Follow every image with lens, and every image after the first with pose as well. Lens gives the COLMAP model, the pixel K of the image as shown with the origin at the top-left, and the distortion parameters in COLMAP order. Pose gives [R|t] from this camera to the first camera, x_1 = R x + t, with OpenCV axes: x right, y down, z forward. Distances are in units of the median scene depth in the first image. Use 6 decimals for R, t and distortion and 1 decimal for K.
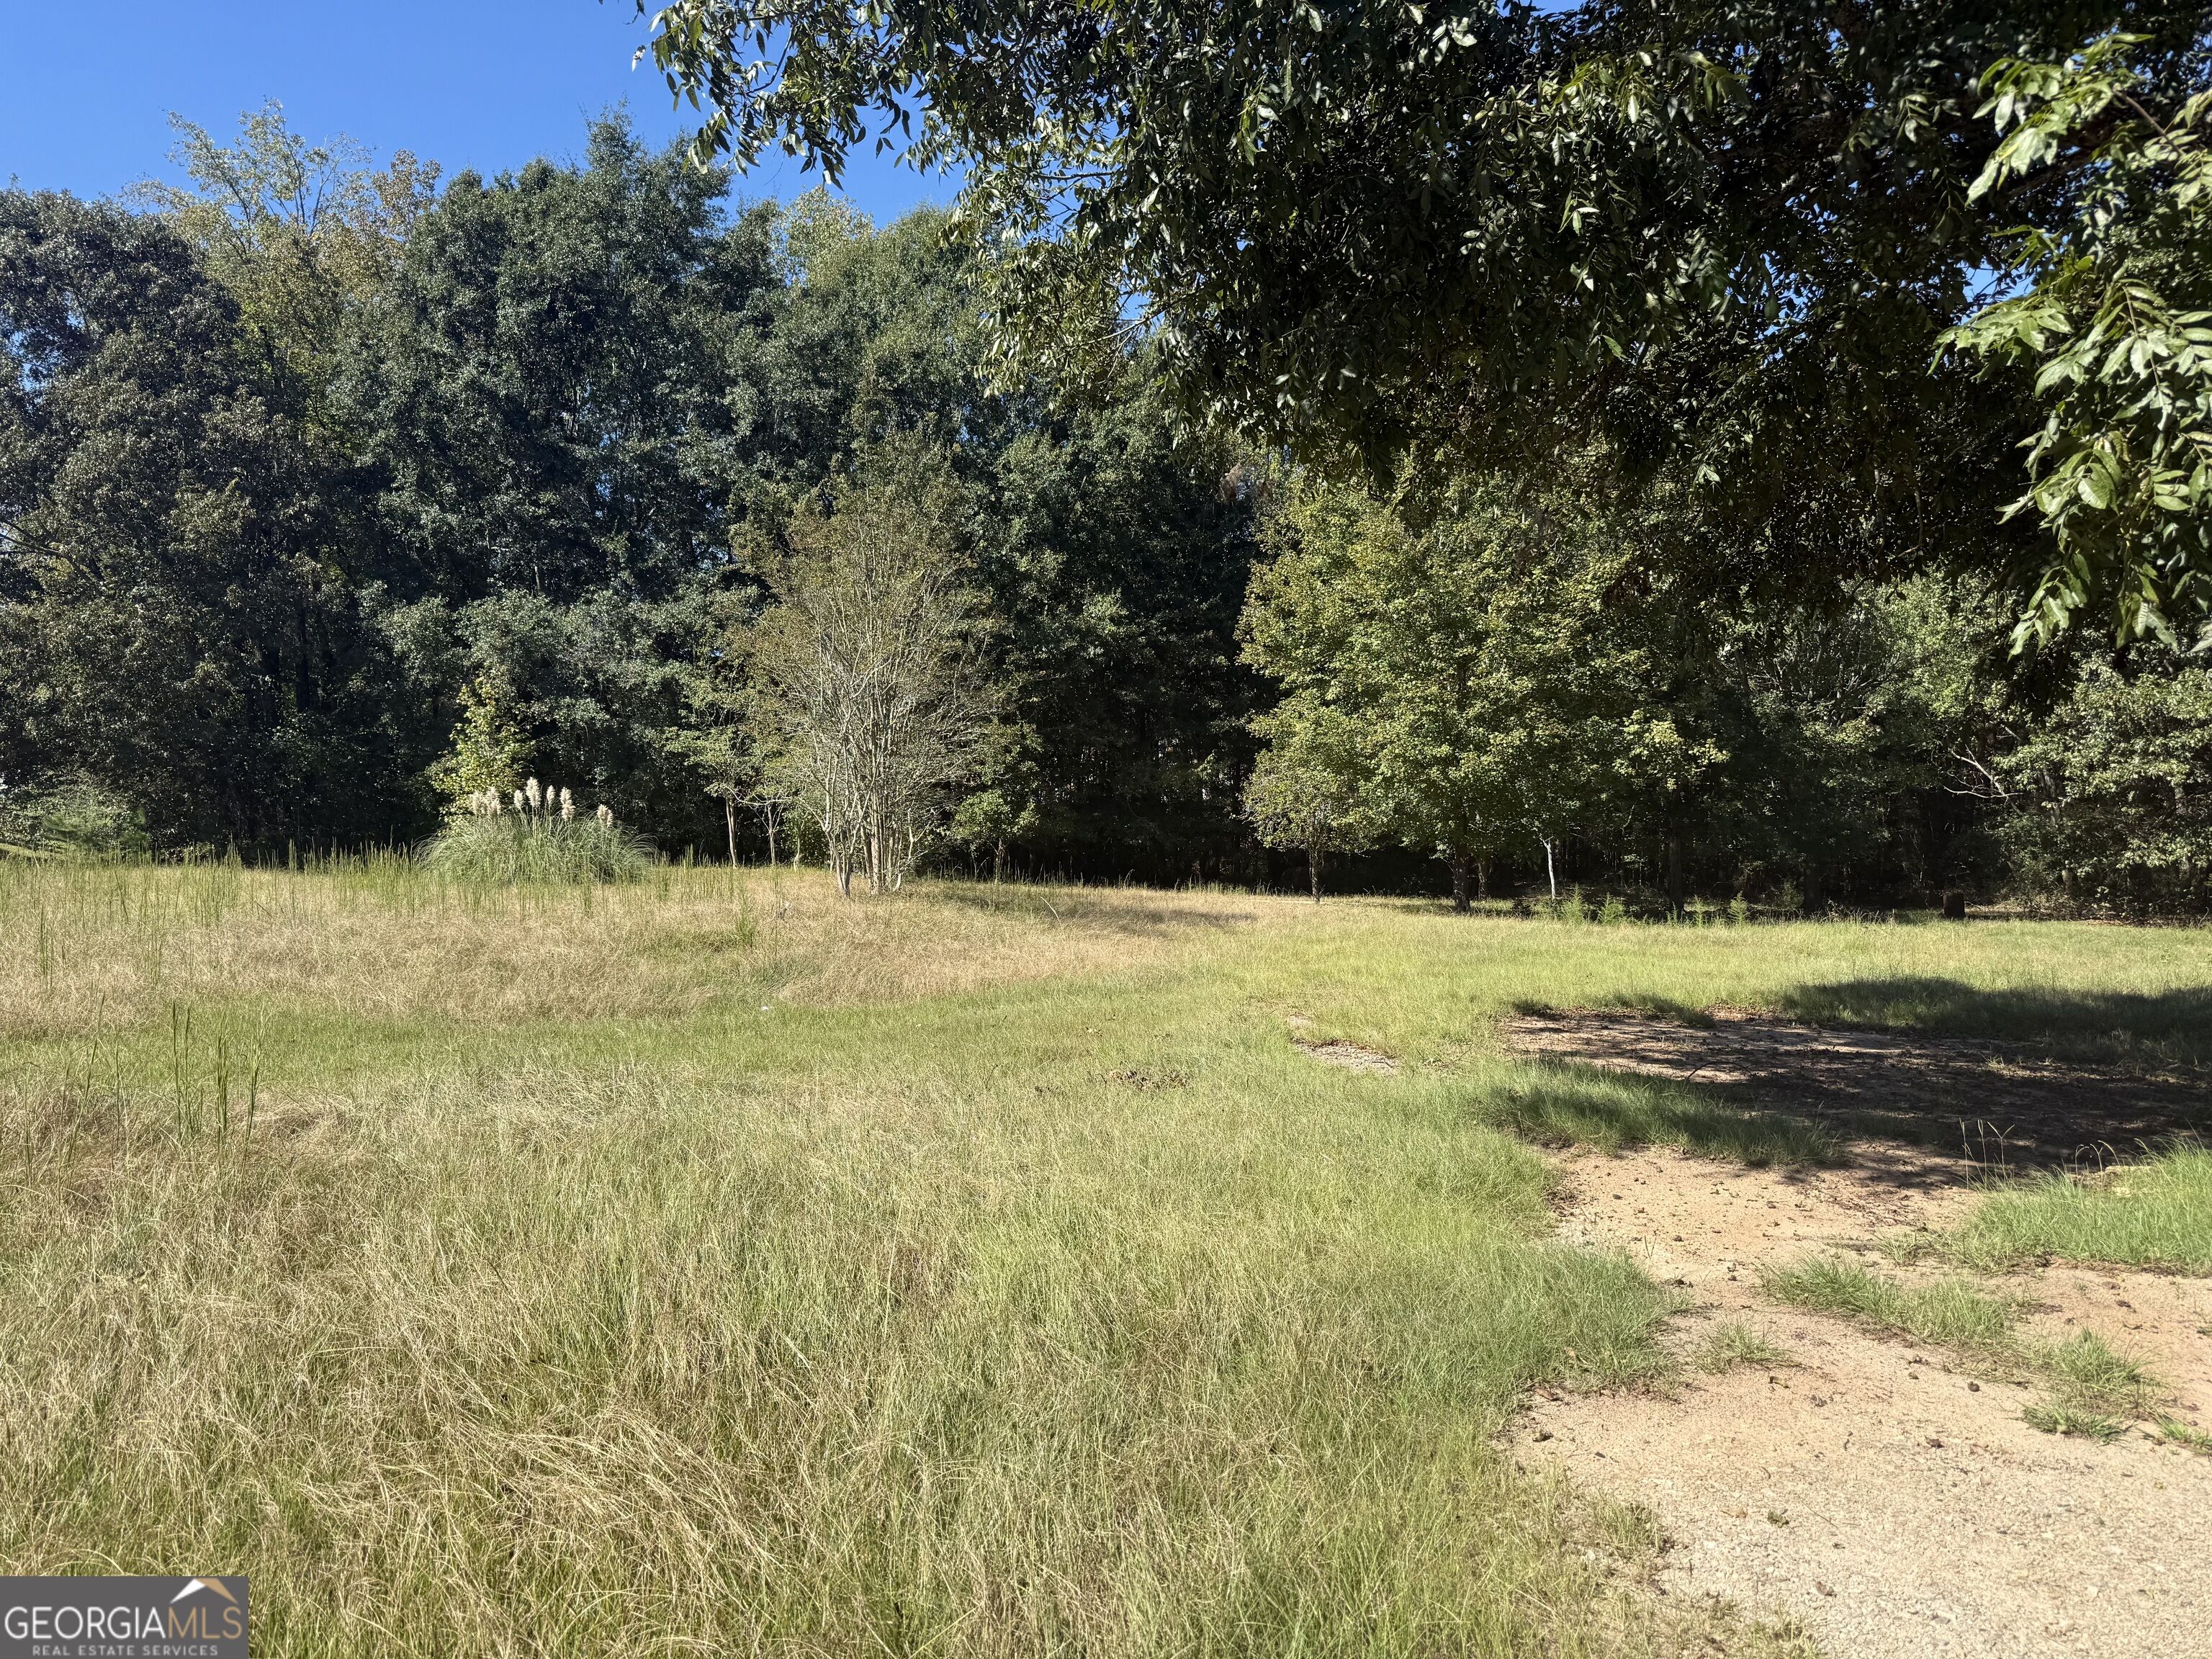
lens RADIAL K [[1622.7, 0, 1116.0], [0, 1622.7, 838.5], [0, 0, 1]] dist [0.159385, -0.176574]
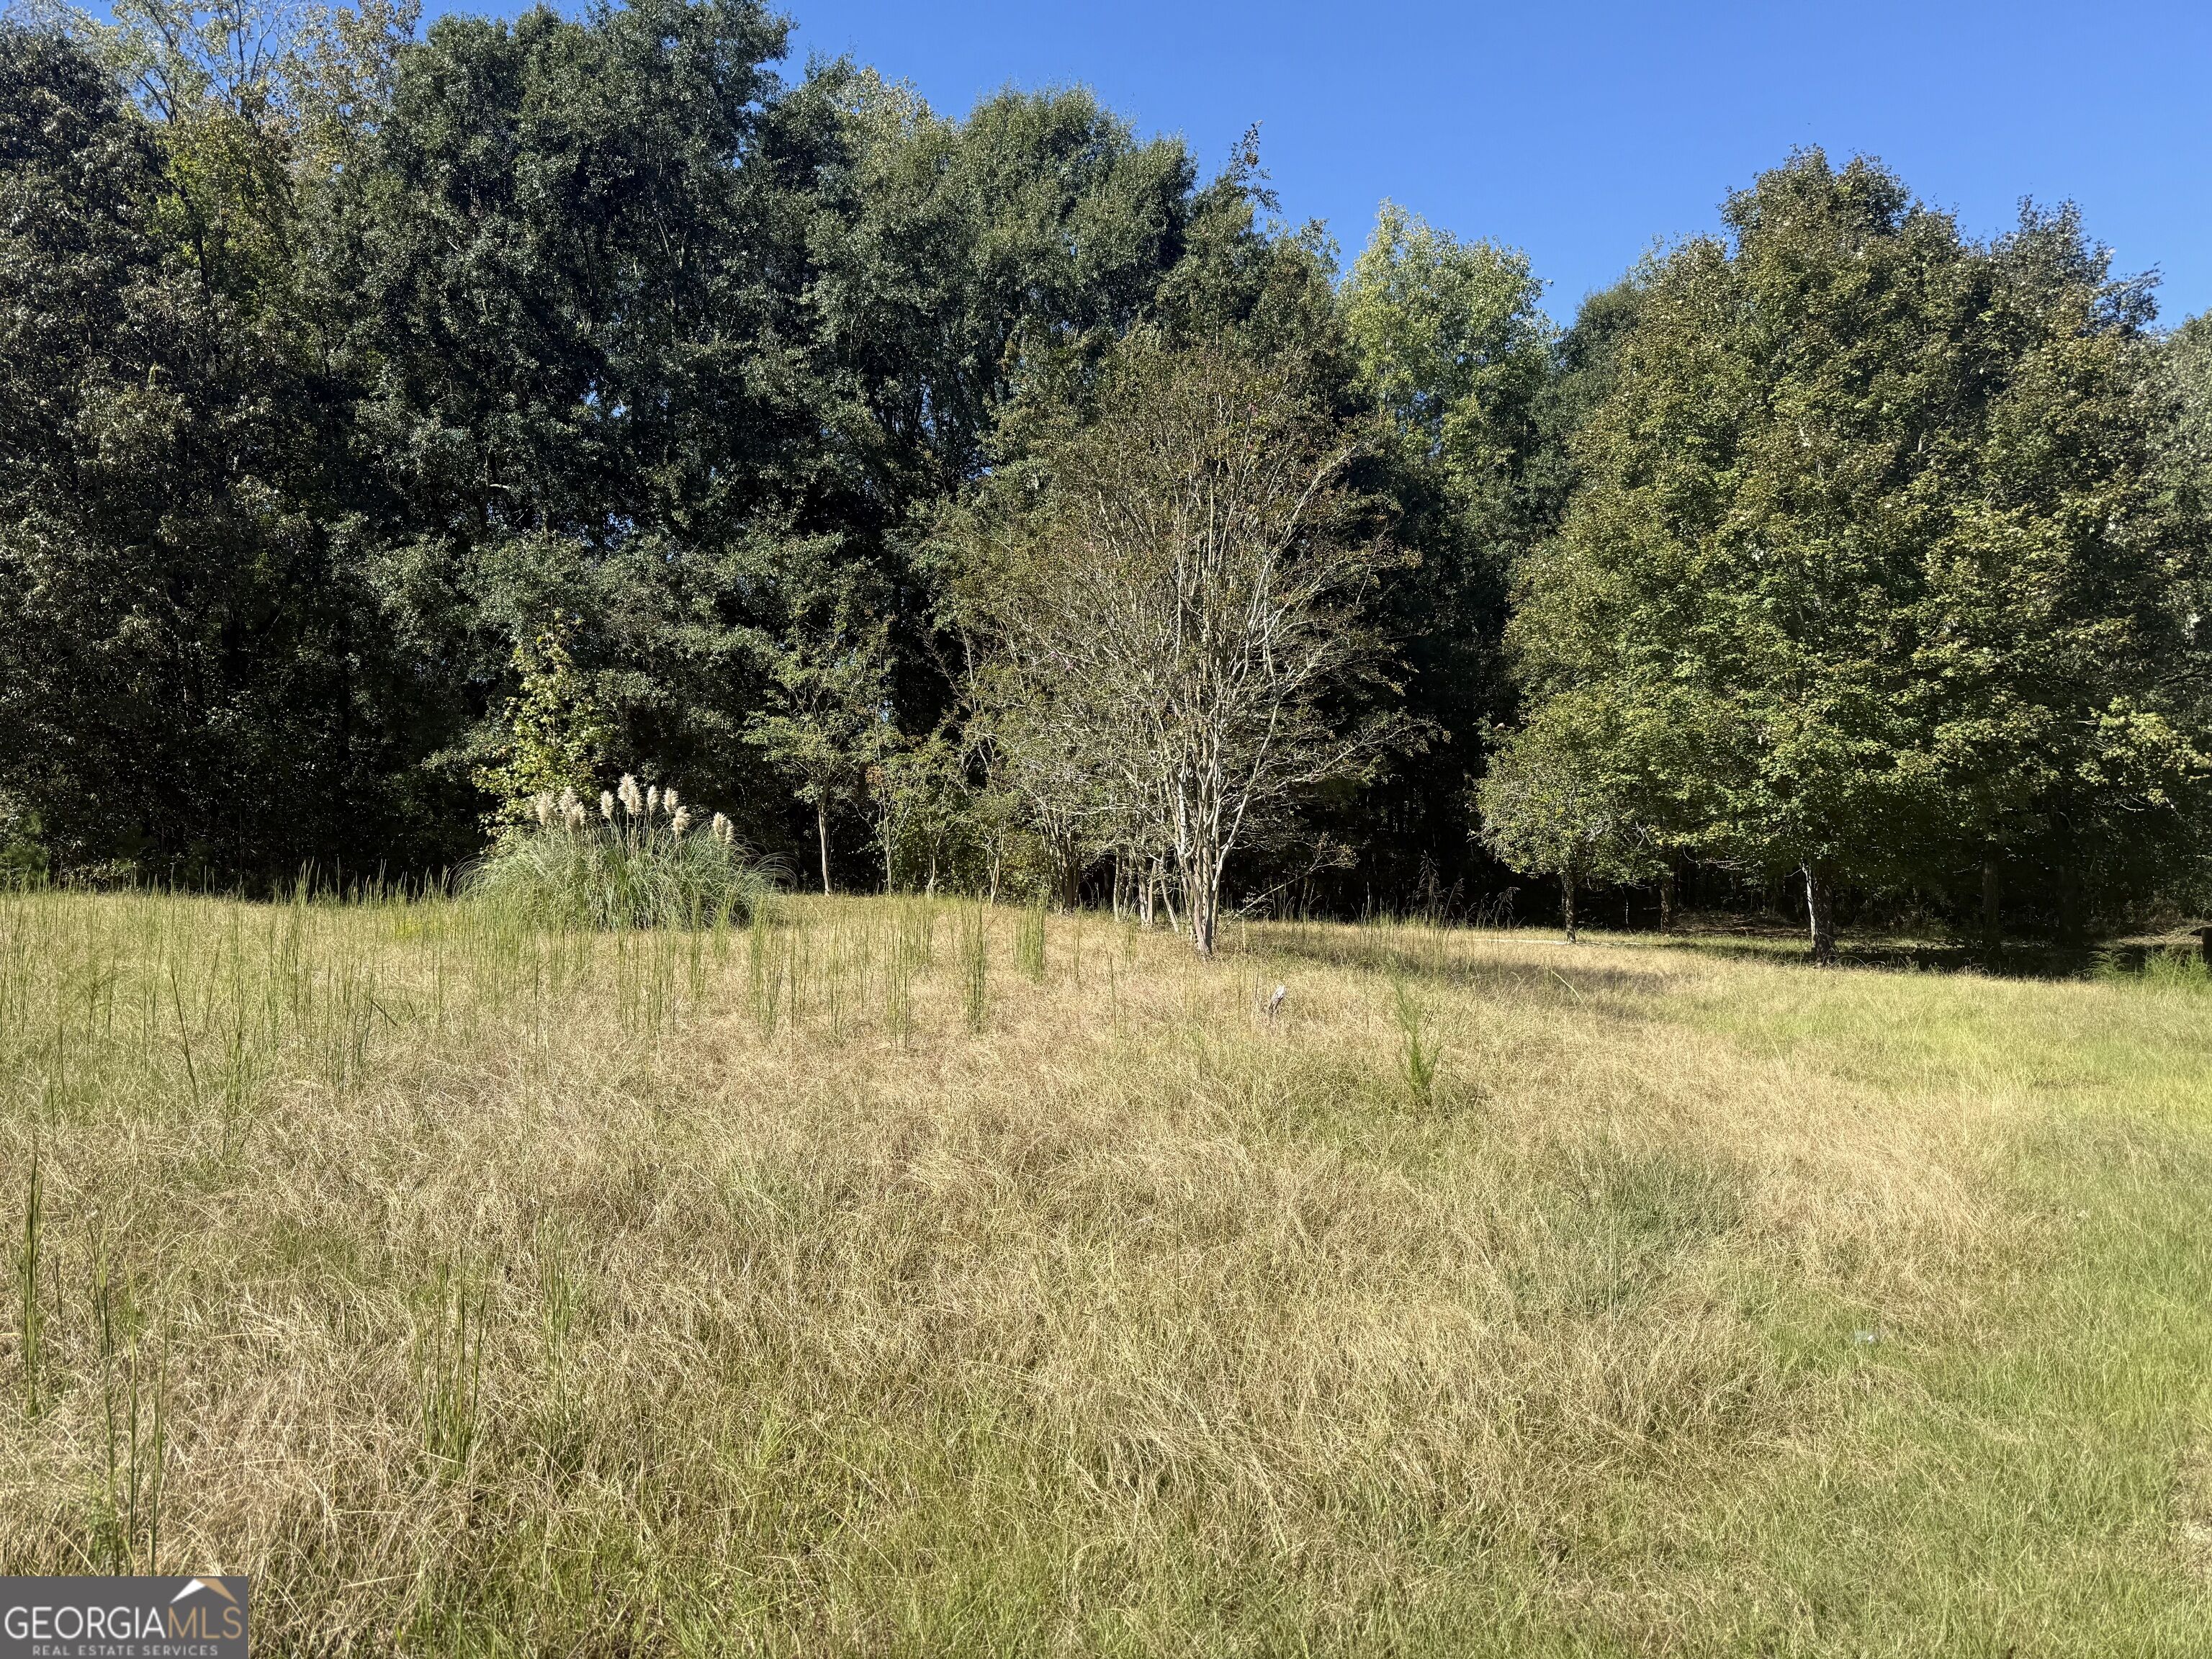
lens RADIAL K [[1632.0, 0, 1106.0], [0, 1632.0, 829.5], [0, 0, 1]] dist [0.103001, -0.098114]
pose [[0.996132, 0.006184, 0.087647, -0.174068], [-0.005018, 0.999896, -0.013512, -0.003527], [-0.087722, 0.013020, 0.996060, 0.226186]]
